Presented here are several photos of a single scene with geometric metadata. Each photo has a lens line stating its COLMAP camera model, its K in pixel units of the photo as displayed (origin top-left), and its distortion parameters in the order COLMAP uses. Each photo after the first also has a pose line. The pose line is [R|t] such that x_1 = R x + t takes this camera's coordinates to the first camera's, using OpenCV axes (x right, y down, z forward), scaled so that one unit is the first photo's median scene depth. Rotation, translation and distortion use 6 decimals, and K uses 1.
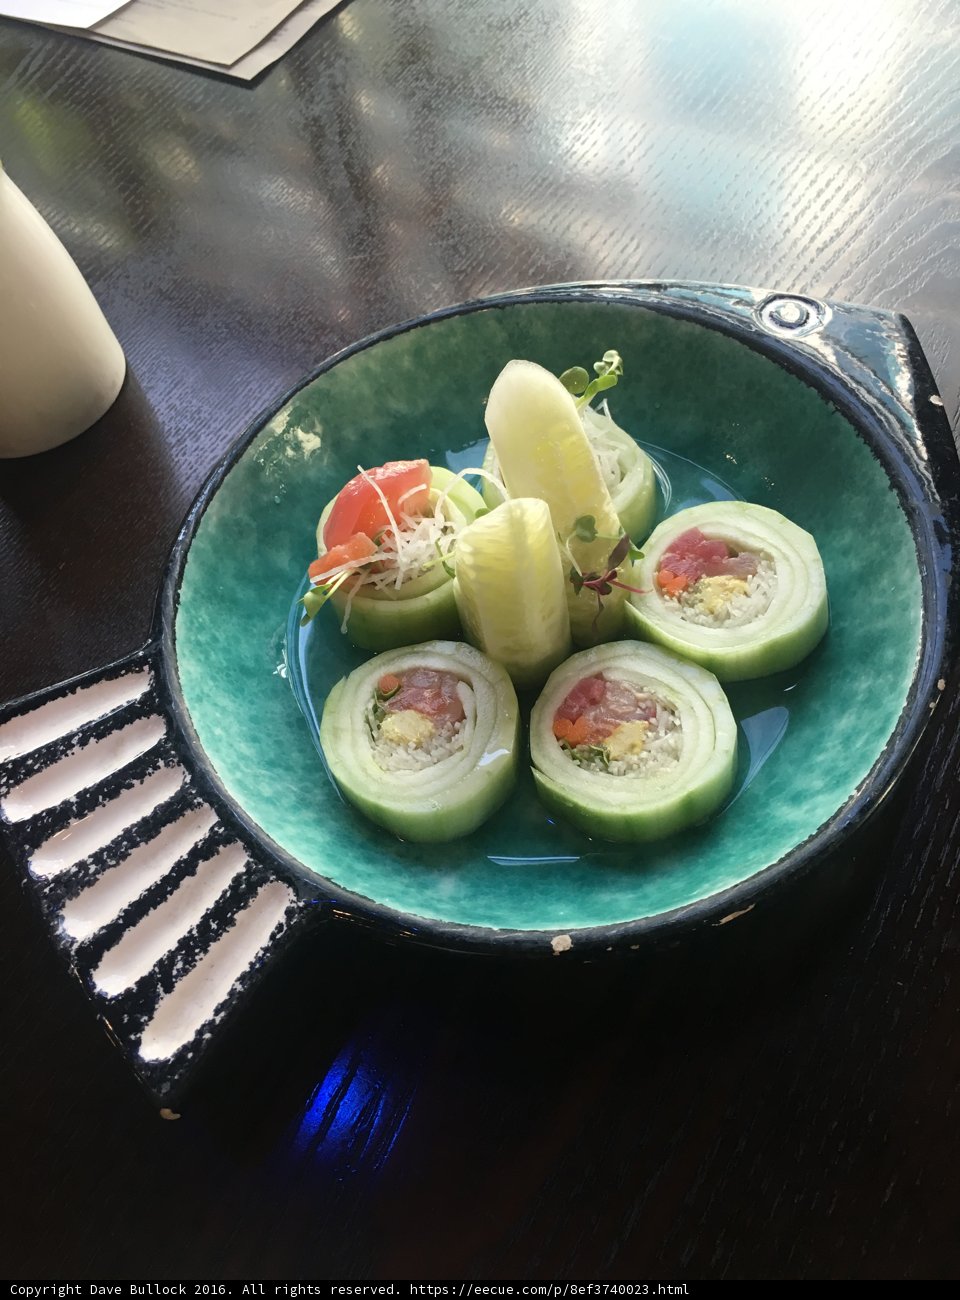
lens RADIAL K [[1136.7, 0, 480.0], [0, 1136.7, 650.0], [0, 0, 1]] dist [0.075707, -0.116086]
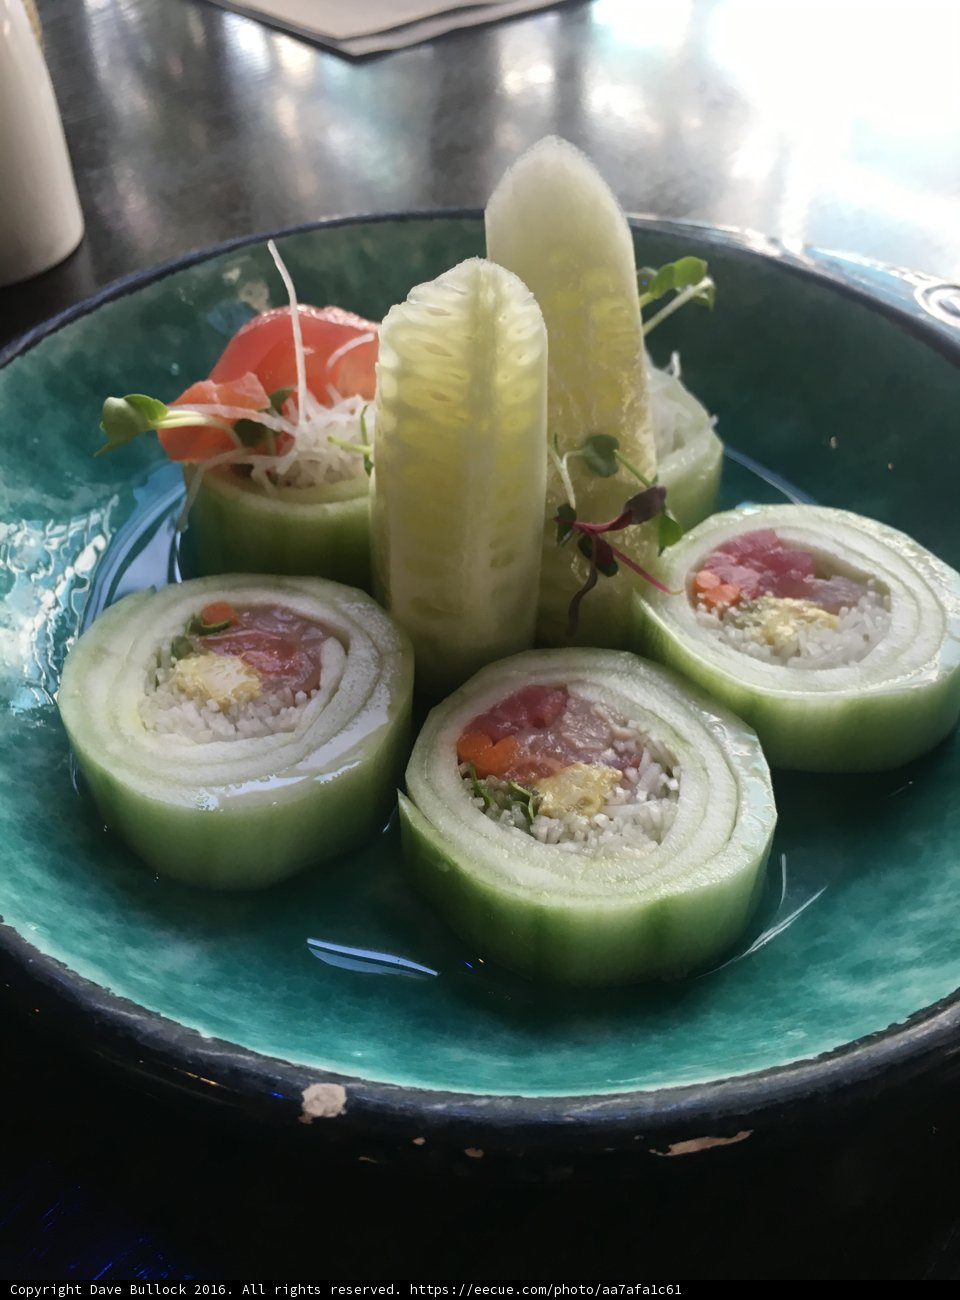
lens RADIAL K [[1136.7, 0, 480.0], [0, 1136.7, 650.0], [0, 0, 1]] dist [0.075707, -0.116086]
pose [[0.962478, 0.266391, -0.051696, 0.090696], [-0.271230, 0.938483, -0.213738, 0.141996], [-0.008422, 0.219740, 0.975522, 0.428902]]
